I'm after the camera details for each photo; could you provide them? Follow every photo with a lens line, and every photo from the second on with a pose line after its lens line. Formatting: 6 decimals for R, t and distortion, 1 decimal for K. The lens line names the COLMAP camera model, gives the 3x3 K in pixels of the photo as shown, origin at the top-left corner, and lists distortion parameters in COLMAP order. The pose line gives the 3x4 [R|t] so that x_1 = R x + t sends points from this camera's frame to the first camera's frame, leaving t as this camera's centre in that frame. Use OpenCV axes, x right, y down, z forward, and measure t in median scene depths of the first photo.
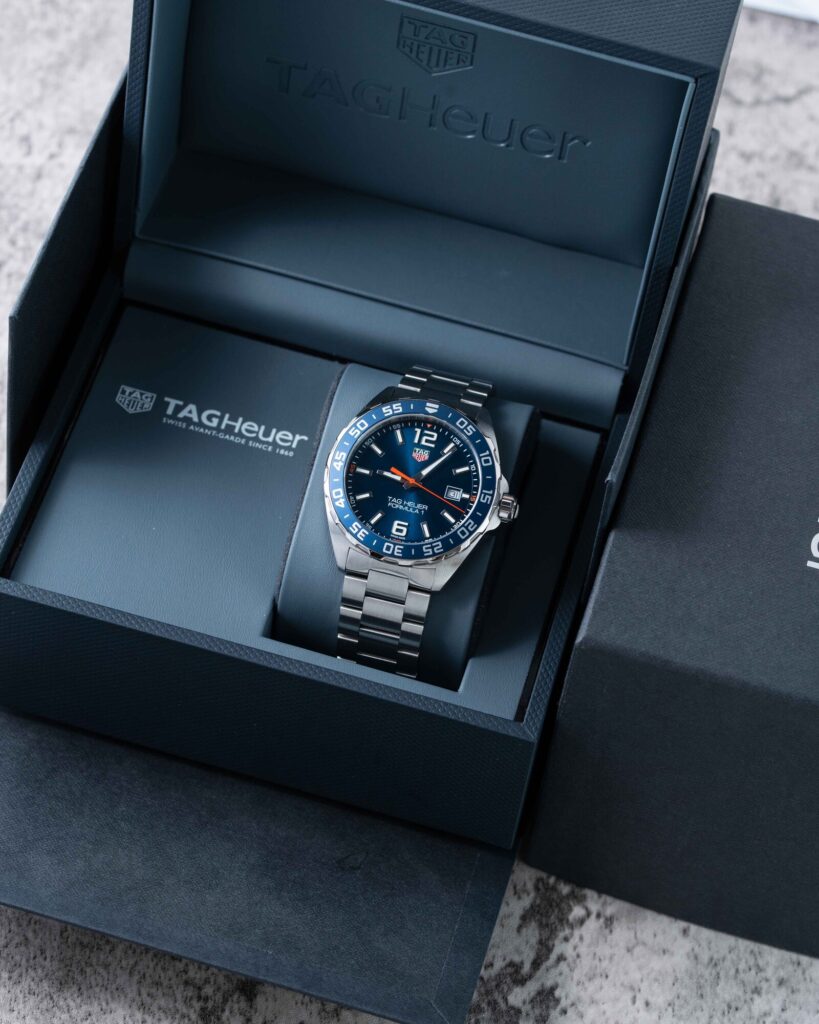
lens RADIAL K [[4432.7, 0, 409.5], [0, 4432.7, 513.0], [0, 0, 1]] dist [-0.085259, 0.000000]
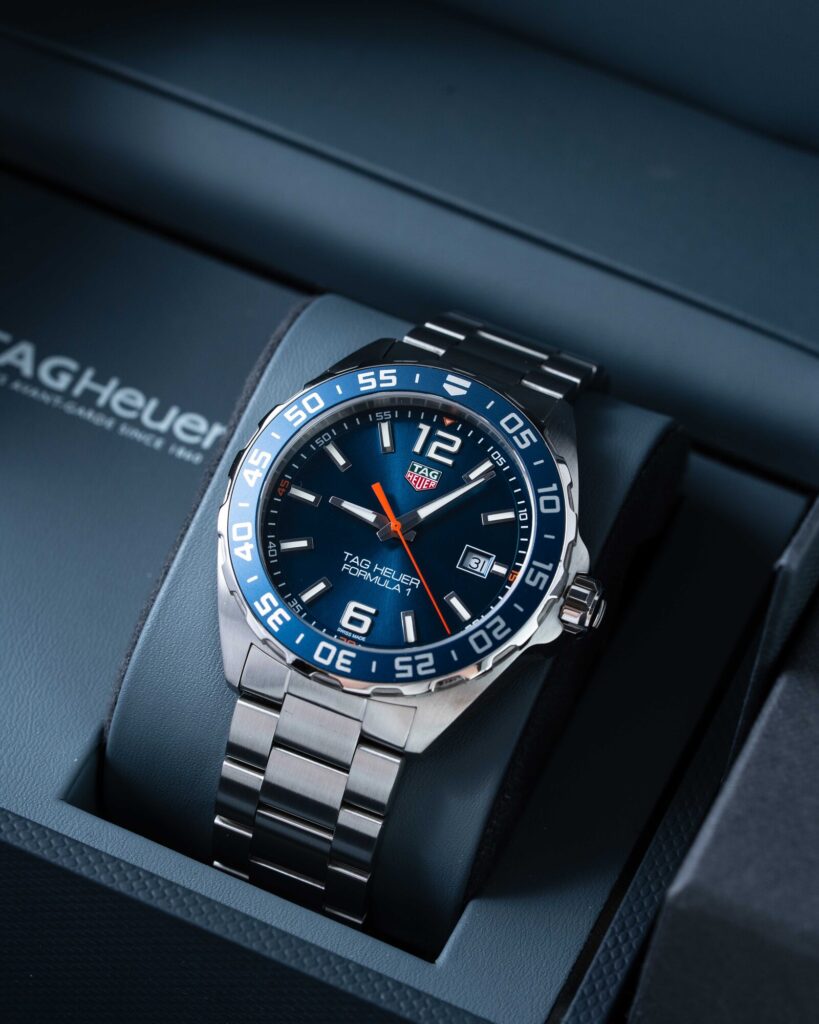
lens RADIAL K [[4432.7, 0, 406.9], [0, 4432.7, 509.3], [0, 0, 1]] dist [-0.085259, 0.000000]
pose [[0.988013, 0.122763, -0.093588, 0.047570], [-0.127418, 0.990806, -0.045480, 0.013176], [0.087144, 0.056860, 0.994572, 0.507824]]
